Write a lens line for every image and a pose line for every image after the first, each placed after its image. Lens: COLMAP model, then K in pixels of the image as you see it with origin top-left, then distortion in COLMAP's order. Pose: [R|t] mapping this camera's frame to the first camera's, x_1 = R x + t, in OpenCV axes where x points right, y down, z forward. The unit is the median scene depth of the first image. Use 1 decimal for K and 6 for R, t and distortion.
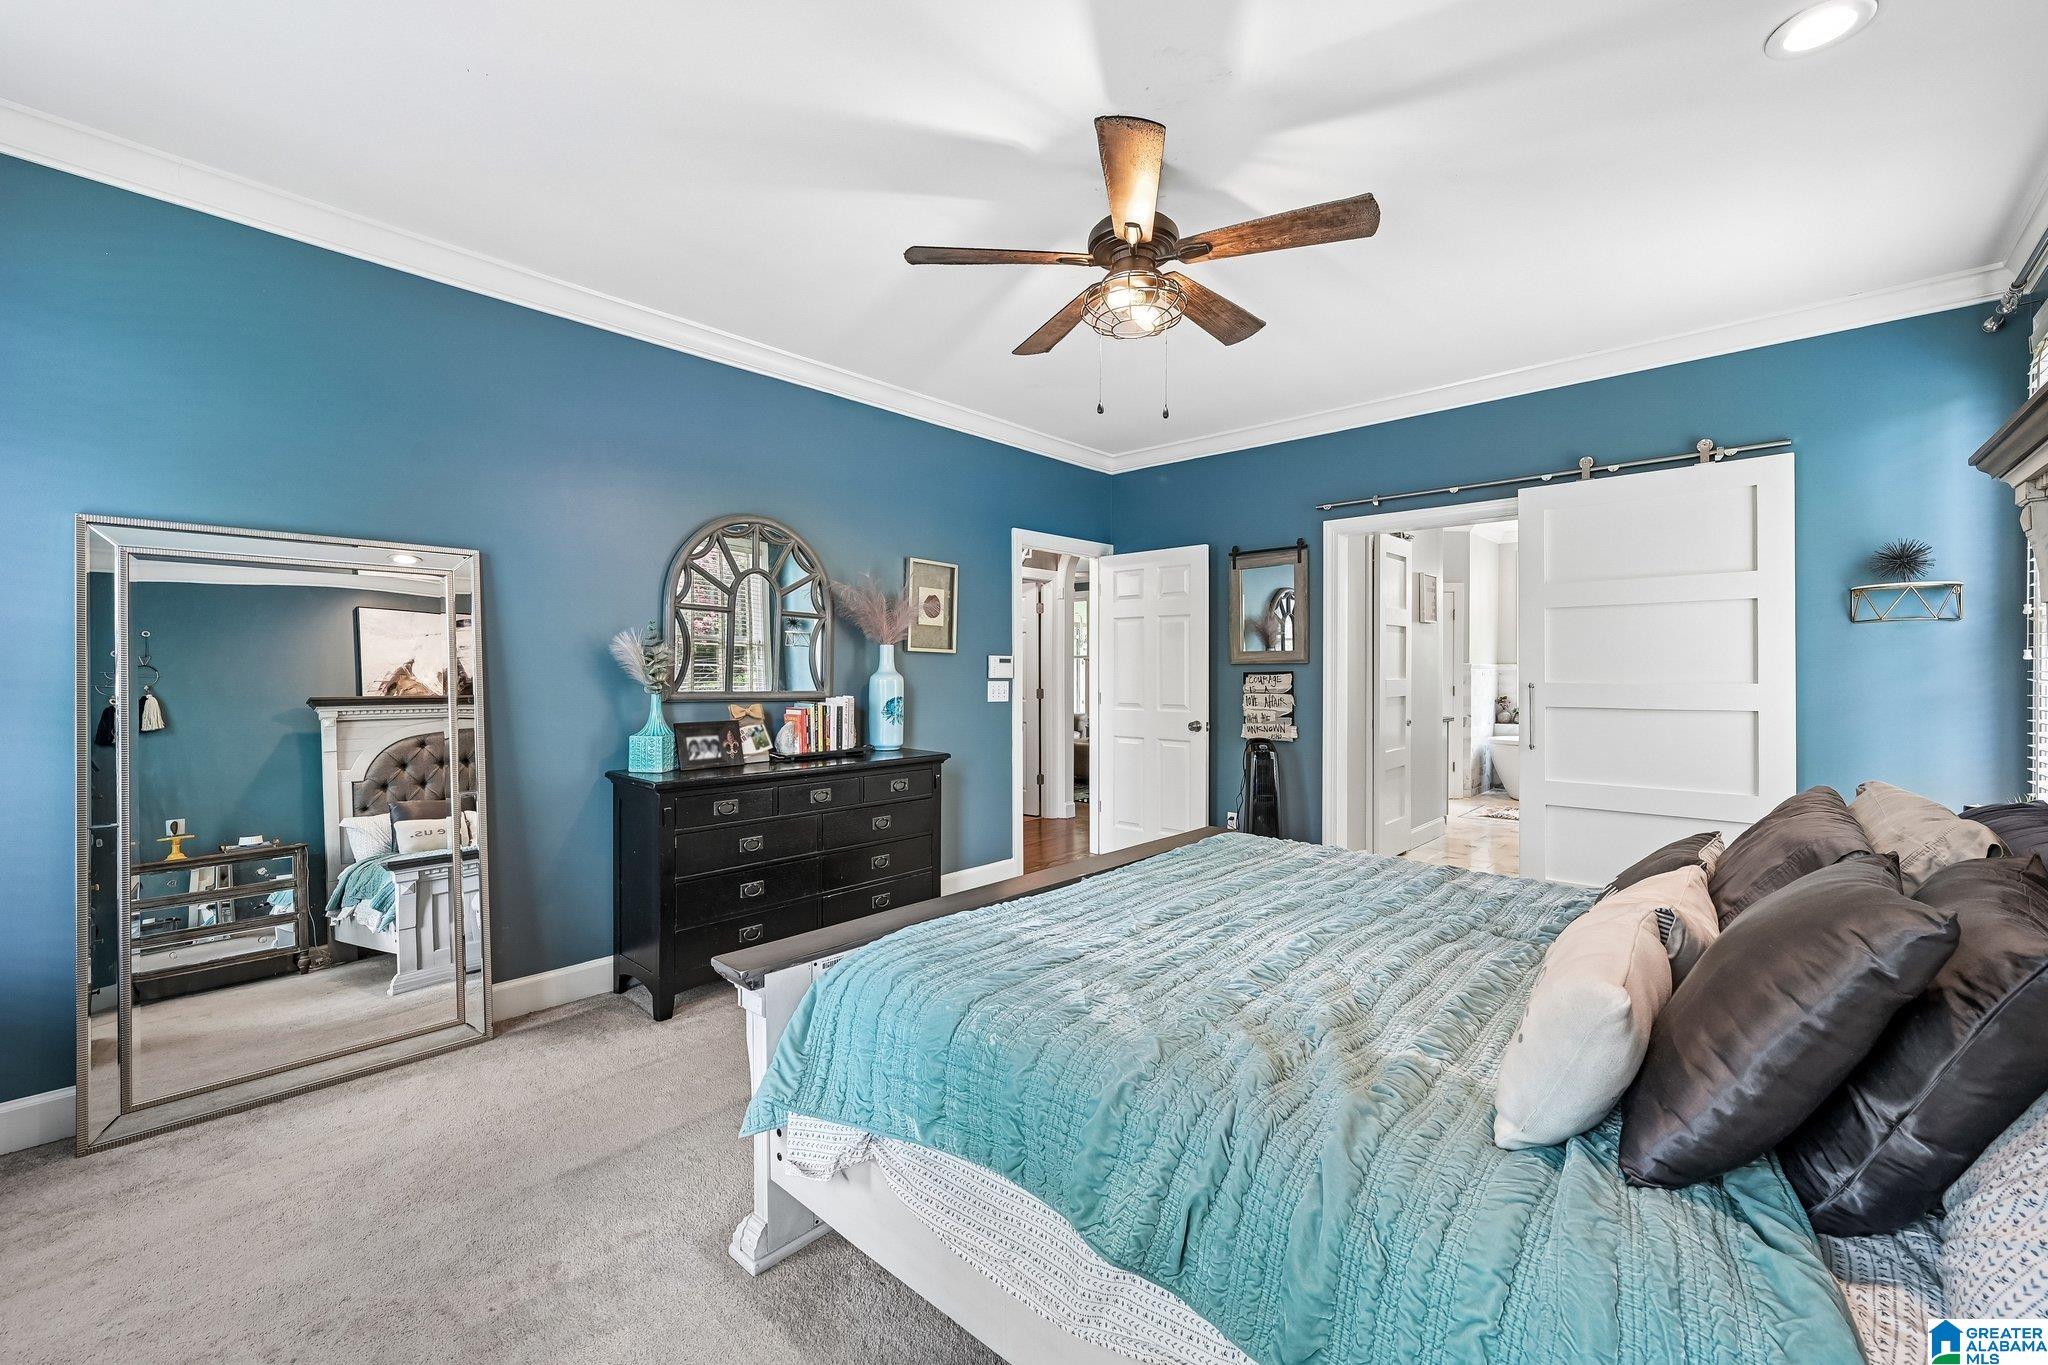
lens RADIAL K [[824.9, 0, 1034.1], [0, 824.9, 679.6], [0, 0, 1]] dist [-0.000176, 0.000086]
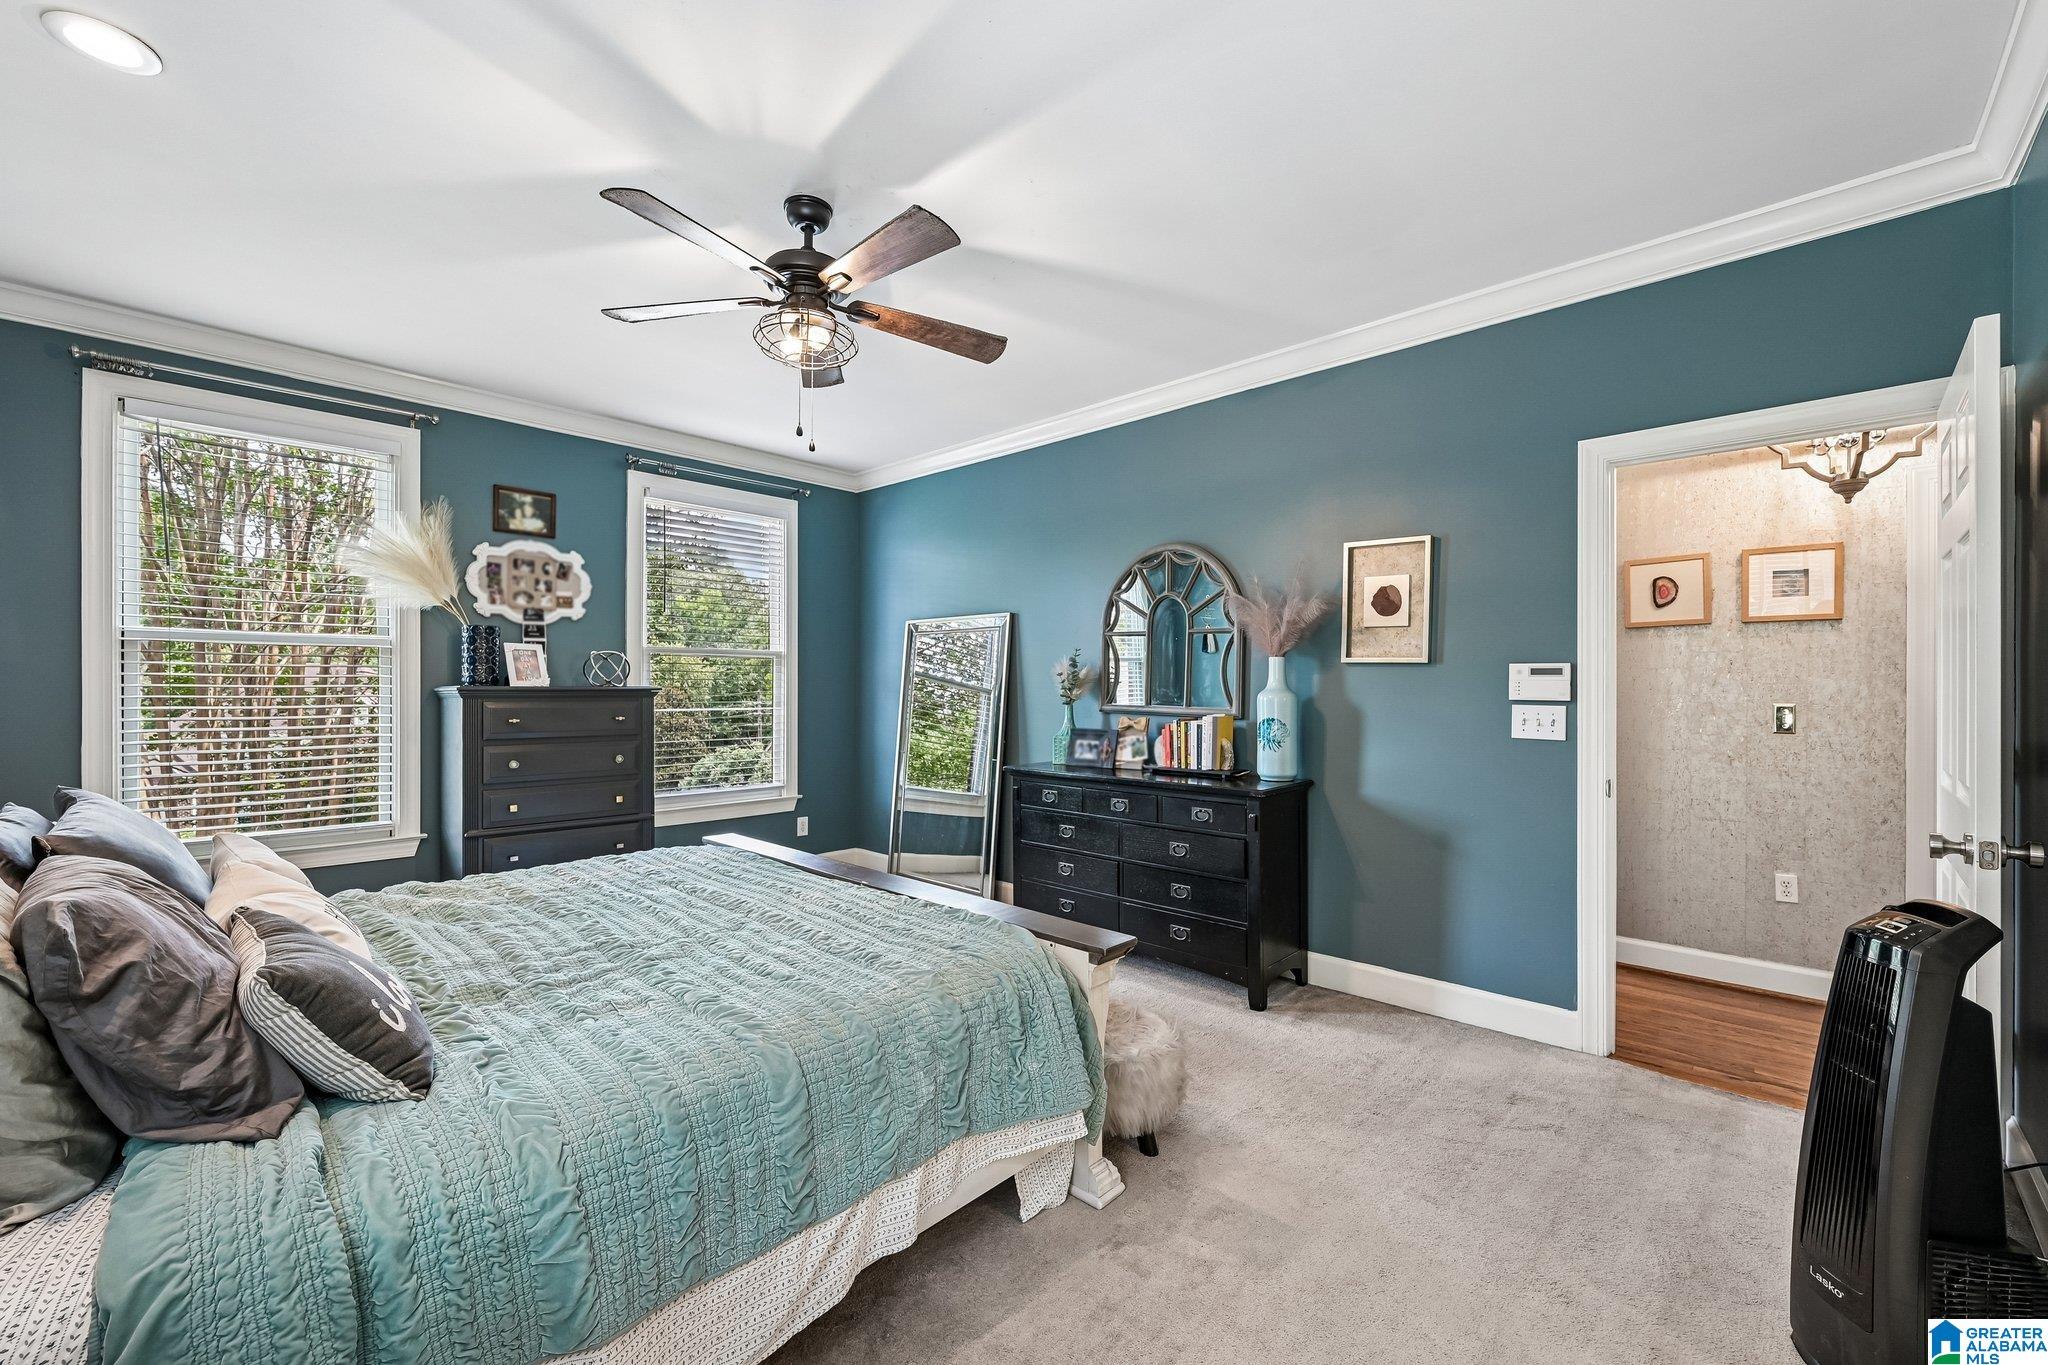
lens RADIAL K [[824.9, 0, 1034.1], [0, 824.9, 679.6], [0, 0, 1]] dist [-0.000176, 0.000086]
pose [[-0.003877, -0.003234, -0.999987, 0.756286], [-0.009324, 0.999951, -0.003197, -0.015545], [0.999949, 0.009312, -0.003907, 0.842001]]
